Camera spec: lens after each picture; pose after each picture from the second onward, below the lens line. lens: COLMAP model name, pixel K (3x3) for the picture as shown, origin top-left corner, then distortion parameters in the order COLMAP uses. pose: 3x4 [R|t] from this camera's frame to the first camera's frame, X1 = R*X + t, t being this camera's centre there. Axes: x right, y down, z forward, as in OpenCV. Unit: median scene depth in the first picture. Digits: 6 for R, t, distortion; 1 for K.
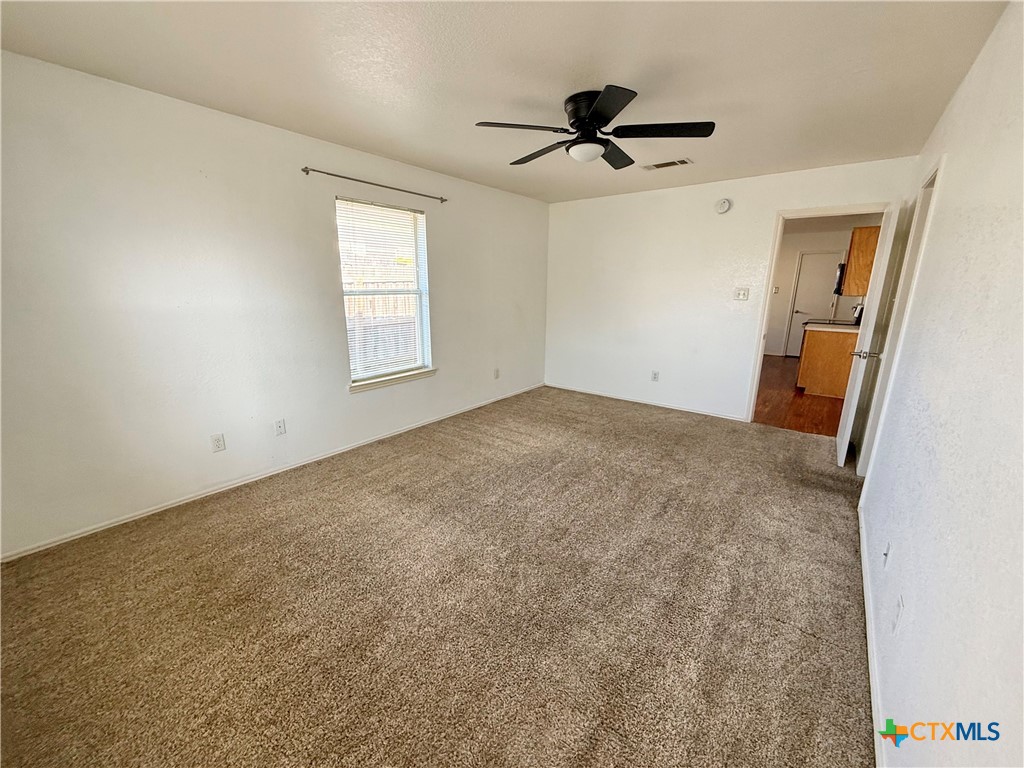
lens RADIAL K [[409.2, 0, 513.2], [0, 409.2, 383.2], [0, 0, 1]] dist [0.000339, -0.000369]
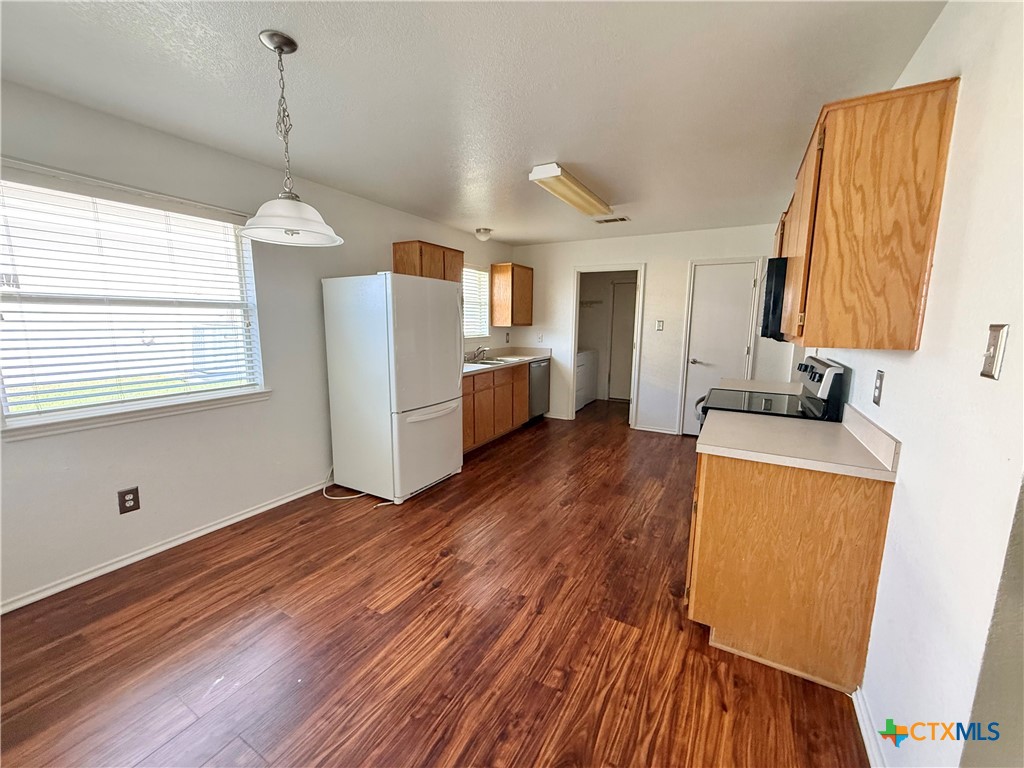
lens RADIAL K [[409.2, 0, 506.5], [0, 409.2, 383.4], [0, 0, 1]] dist [0.000339, -0.000369]
pose [[0.989332, -0.023273, 0.143806, 0.408897], [0.035561, 0.995875, -0.083479, -0.126331], [-0.141271, 0.087702, 0.986079, 0.549838]]
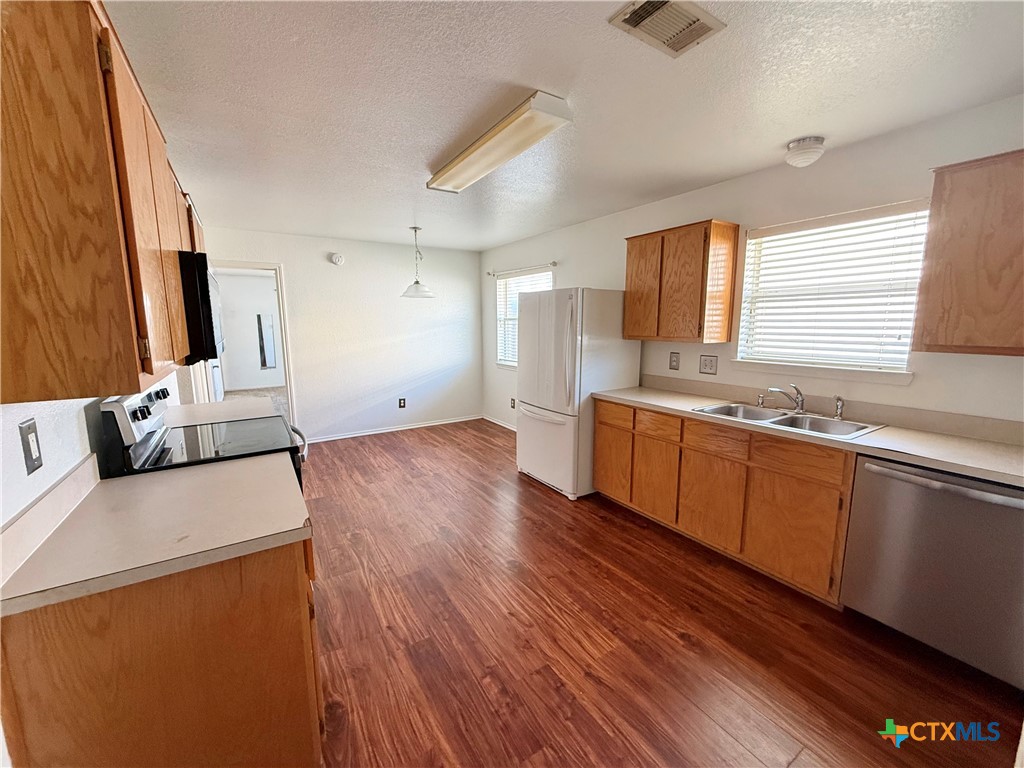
lens RADIAL K [[409.2, 0, 508.4], [0, 409.2, 385.2], [0, 0, 1]] dist [0.000339, -0.000369]
pose [[-0.335146, 0.138144, -0.931984, 1.251247], [-0.225312, 0.948739, 0.221651, -0.392953], [0.914829, 0.284273, -0.286840, 1.599471]]
